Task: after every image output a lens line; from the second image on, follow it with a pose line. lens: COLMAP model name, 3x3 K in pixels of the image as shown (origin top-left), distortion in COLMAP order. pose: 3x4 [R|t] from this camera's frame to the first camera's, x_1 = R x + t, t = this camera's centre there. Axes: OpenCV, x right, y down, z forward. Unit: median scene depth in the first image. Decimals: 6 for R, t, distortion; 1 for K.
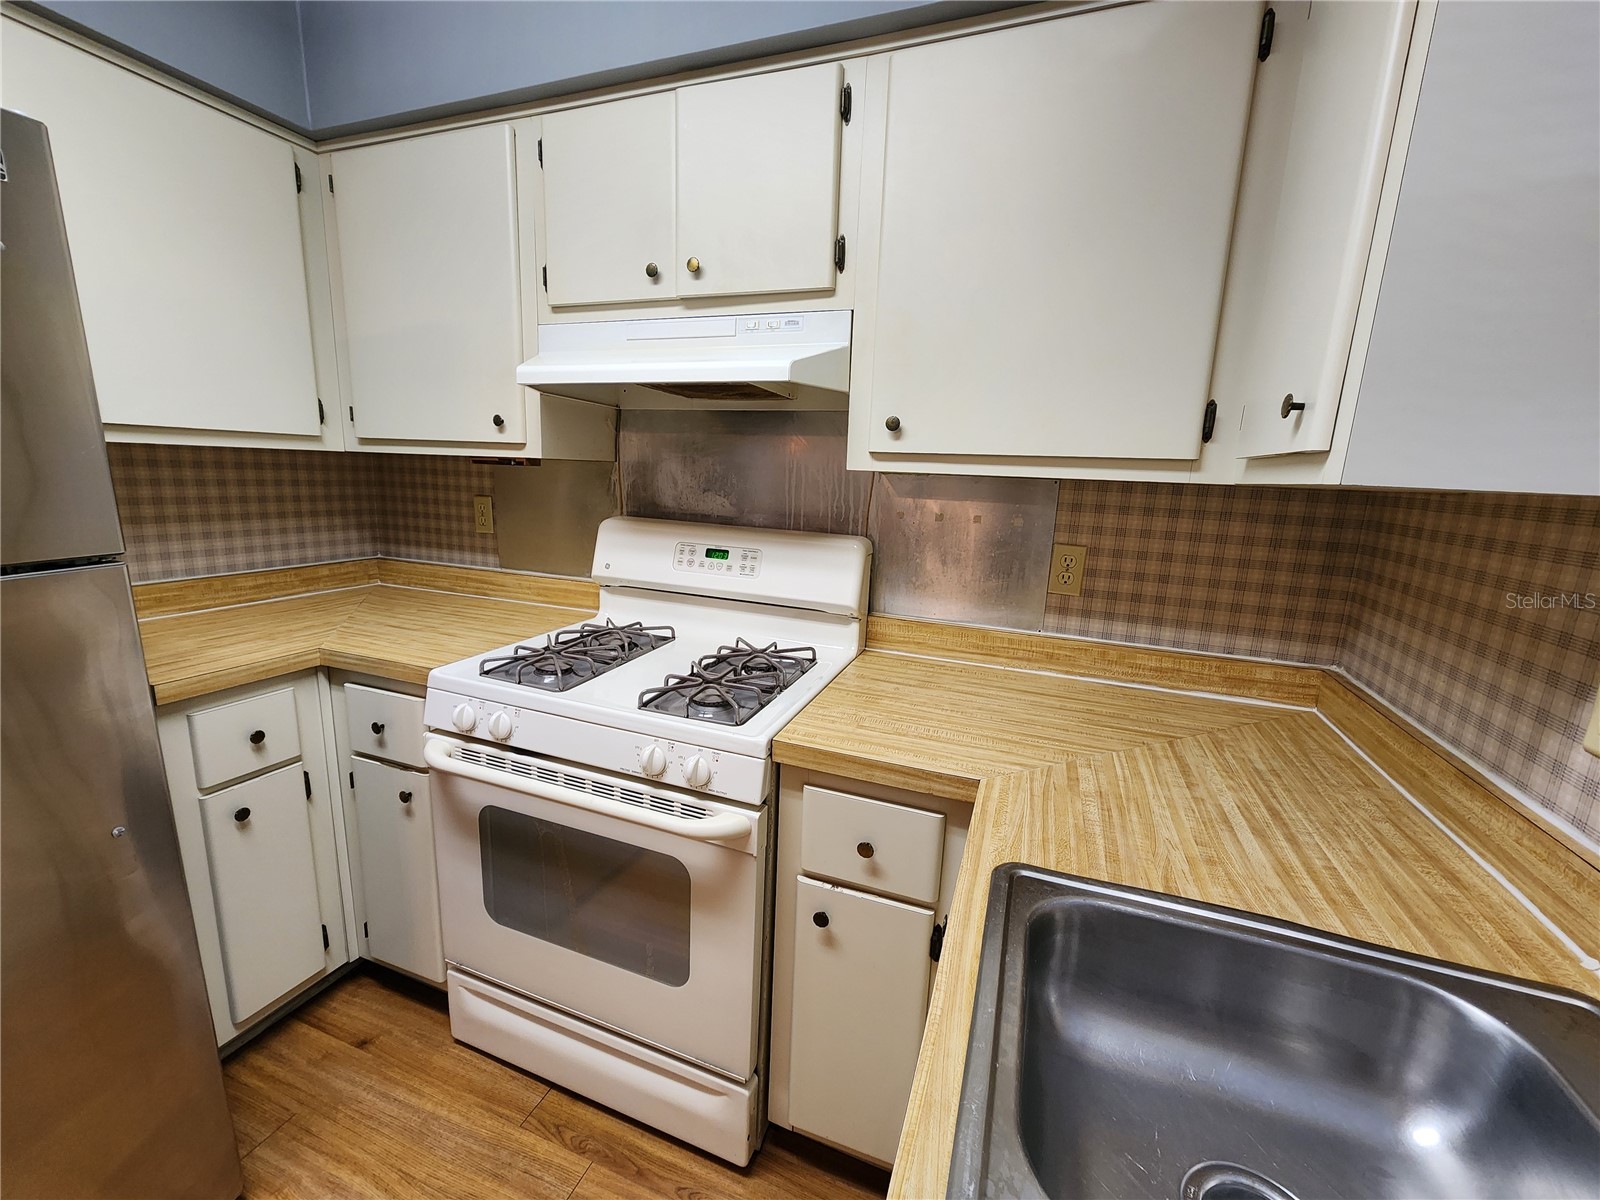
lens RADIAL K [[657.8, 0, 798.2], [0, 657.8, 599.7], [0, 0, 1]] dist [-0.000456, 0.000140]
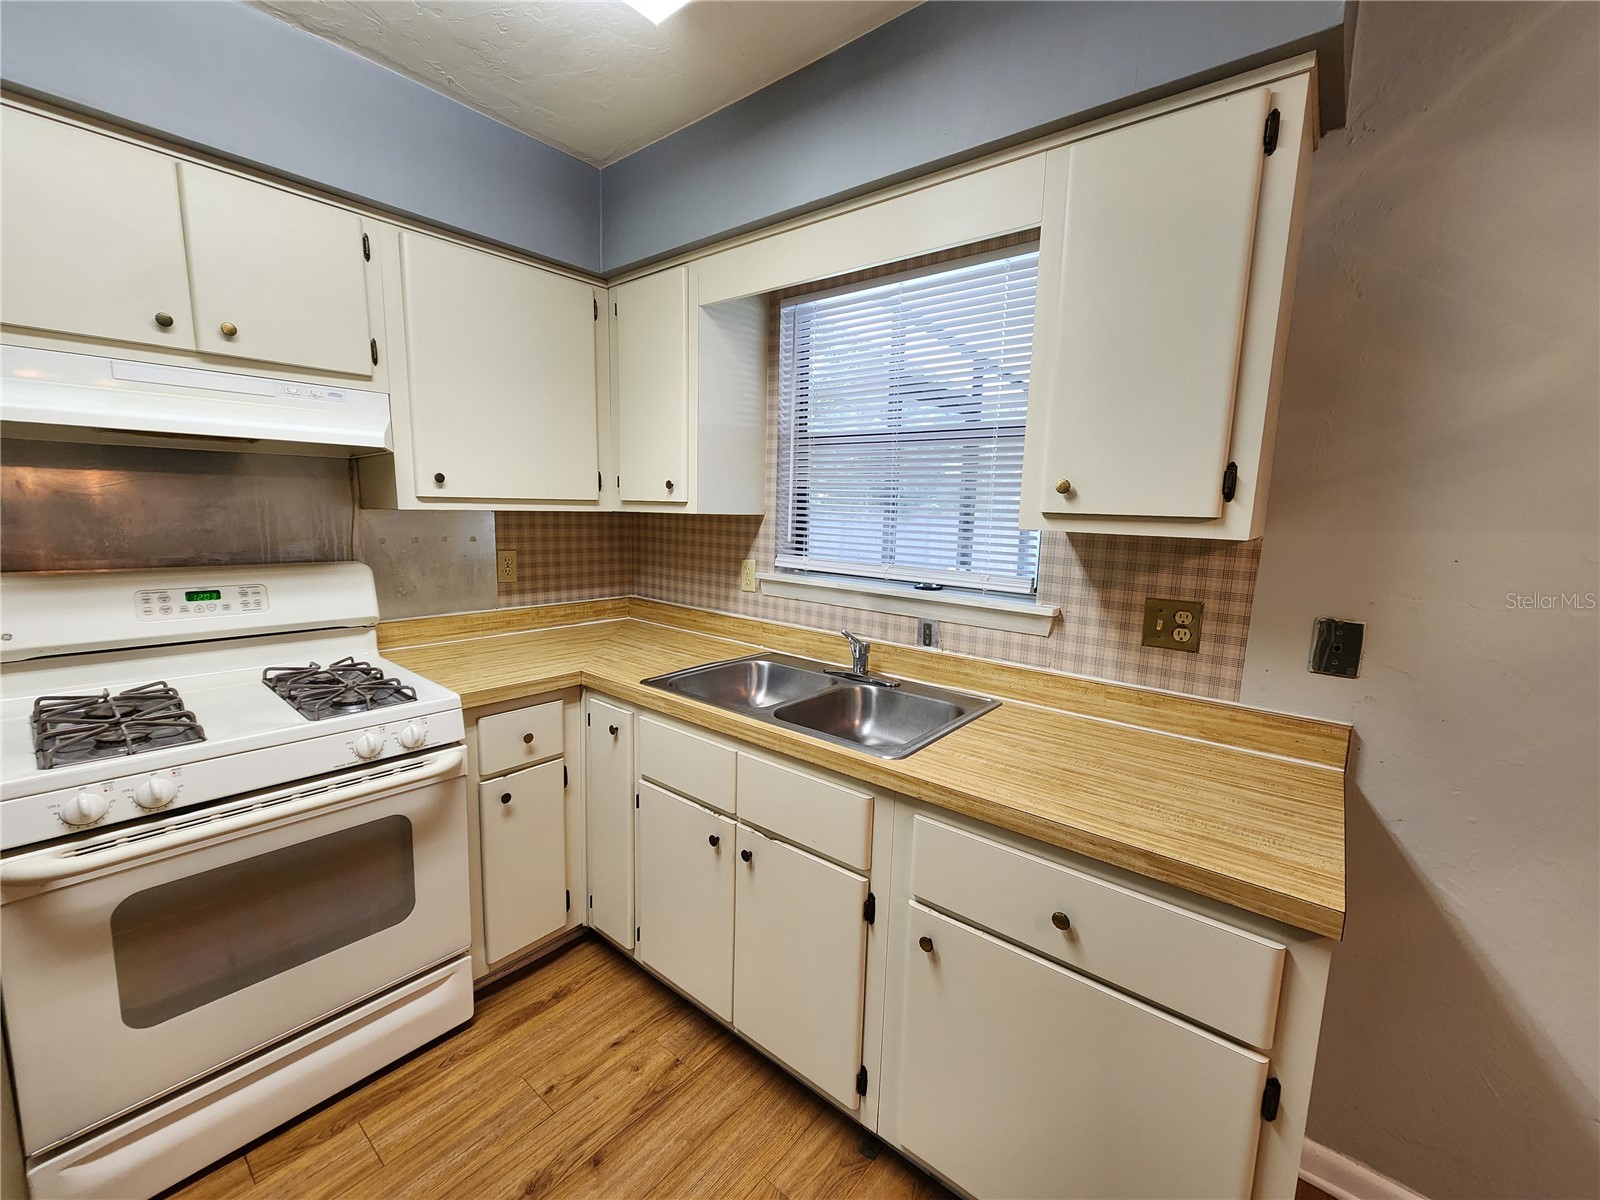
lens RADIAL K [[656.7, 0, 800.0], [0, 656.7, 600.0], [0, 0, 1]] dist [0.001054, 0.000106]
pose [[0.325229, -0.165488, 0.931042, -0.926995], [0.173205, 0.978337, 0.113391, -0.025405], [-0.929638, 0.124384, 0.346847, -0.207117]]
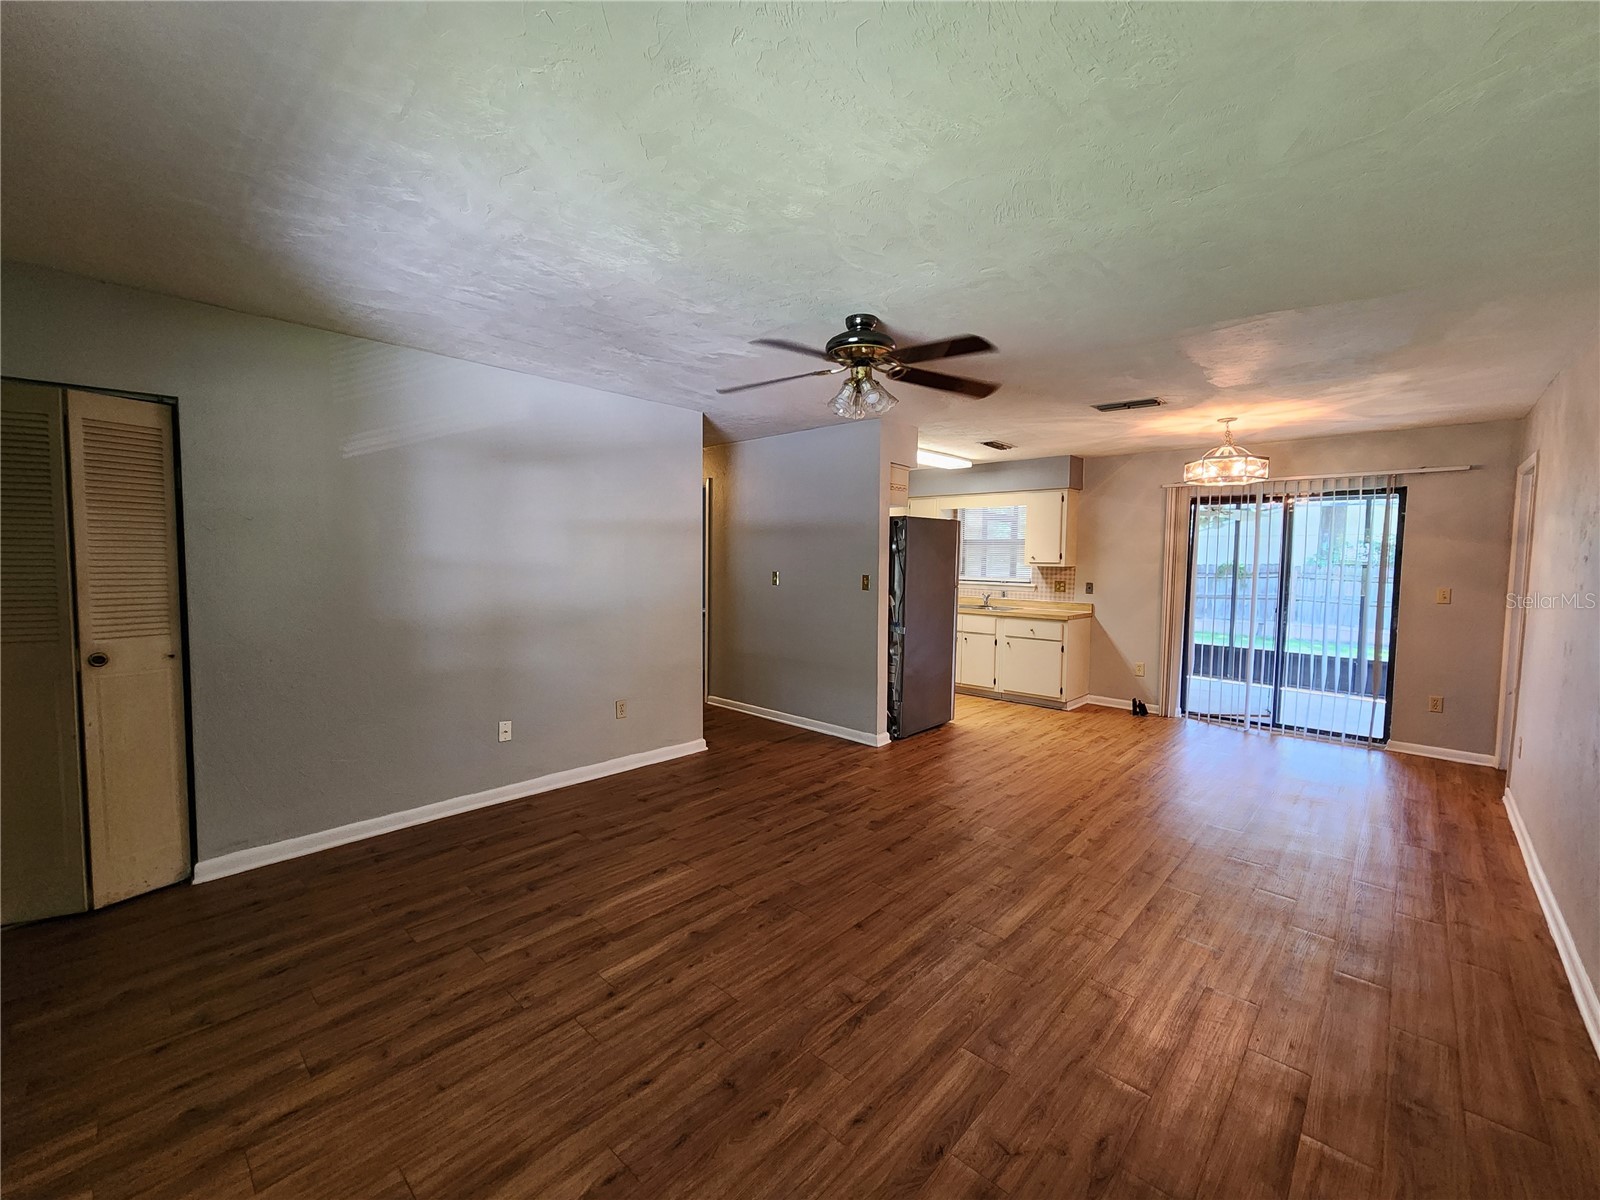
lens RADIAL K [[661.4, 0, 803.5], [0, 661.4, 595.6], [0, 0, 1]] dist [0.003164, -0.000190]
pose [[0.381328, -0.086341, 0.920399, -5.074769], [0.182759, 0.983019, 0.016497, -0.121864], [-0.906194, 0.161921, 0.390632, -0.583501]]
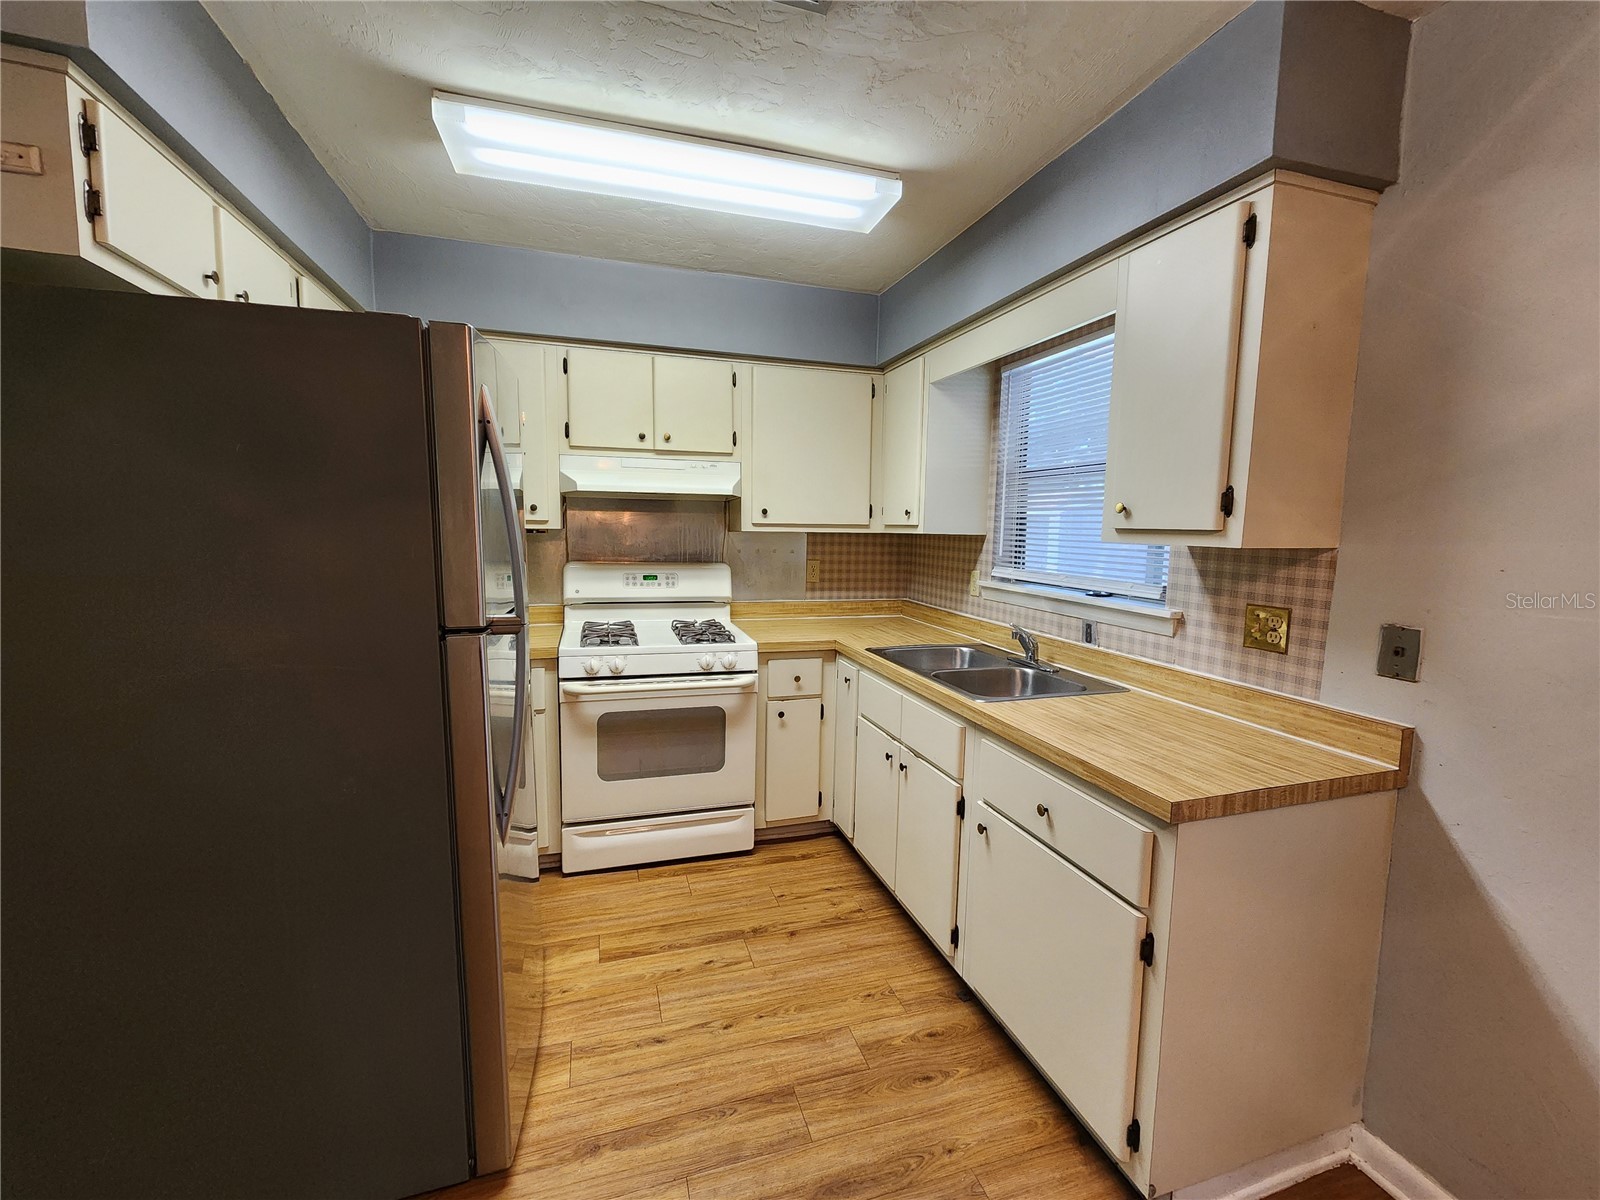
lens RADIAL K [[660.5, 0, 803.5], [0, 660.5, 597.7], [0, 0, 1]] dist [-0.000608, -0.000009]
pose [[0.783626, -0.092857, 0.614254, -1.135187], [0.134833, 0.990618, -0.022259, 0.102064], [-0.606425, 0.100264, 0.788794, -0.852599]]
